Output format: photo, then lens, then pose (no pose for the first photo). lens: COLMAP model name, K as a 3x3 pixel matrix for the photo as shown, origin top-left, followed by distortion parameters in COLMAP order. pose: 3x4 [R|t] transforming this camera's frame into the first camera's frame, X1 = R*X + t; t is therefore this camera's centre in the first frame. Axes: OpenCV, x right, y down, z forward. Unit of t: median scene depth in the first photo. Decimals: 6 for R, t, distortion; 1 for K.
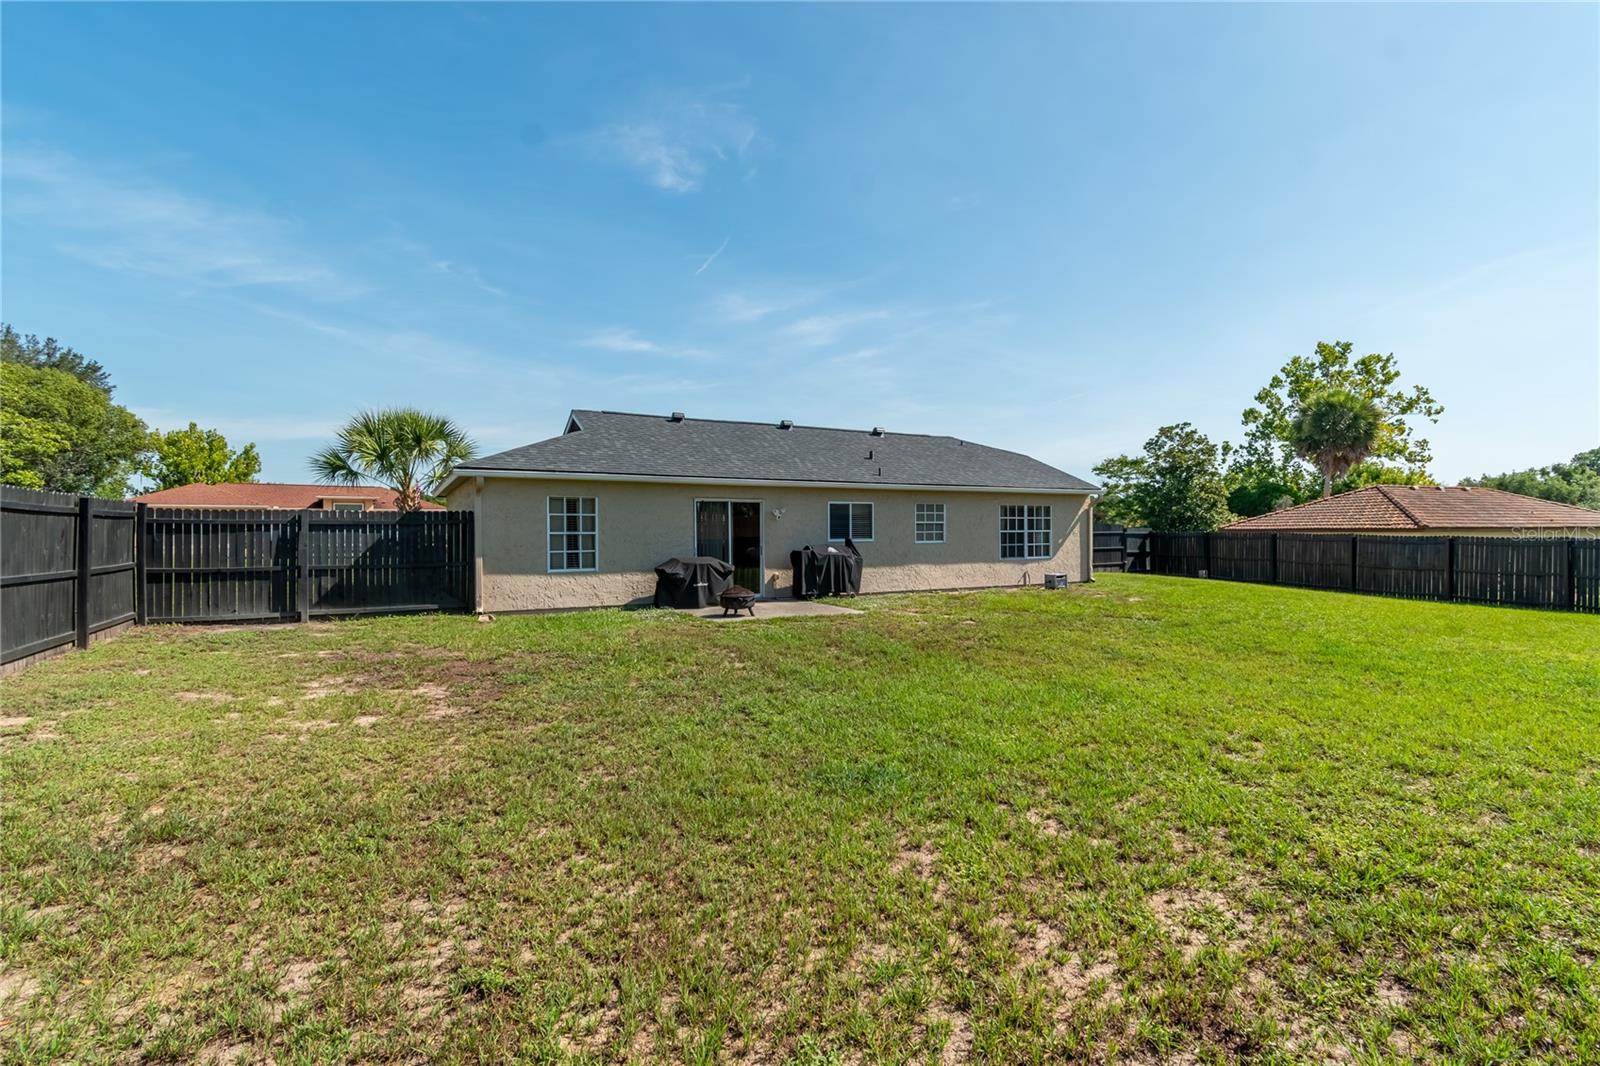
lens RADIAL K [[718.6, 0, 807.3], [0, 718.6, 543.8], [0, 0, 1]] dist [0.001974, -0.000534]
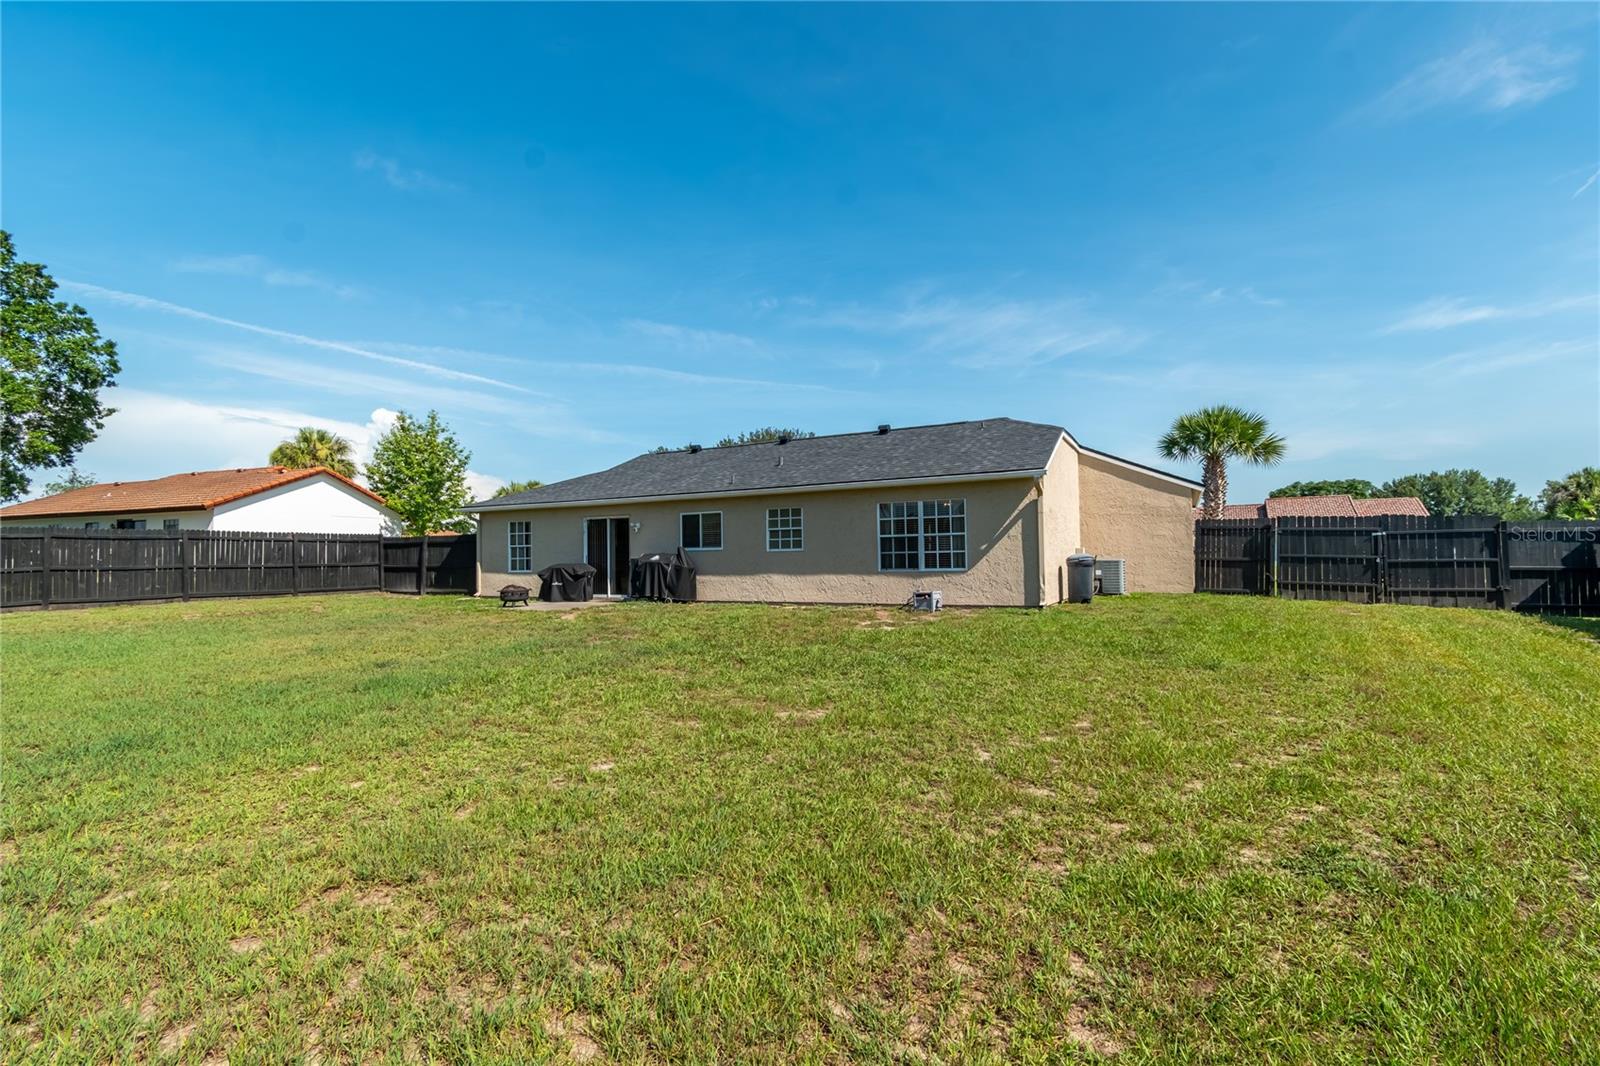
lens RADIAL K [[697.9, 0, 803.2], [0, 697.9, 561.8], [0, 0, 1]] dist [0.000969, -0.000223]
pose [[0.562746, 0.003054, -0.826625, 0.991225], [-0.000420, 0.999994, 0.003409, 0.010185], [0.826630, -0.001571, 0.562743, 0.557551]]
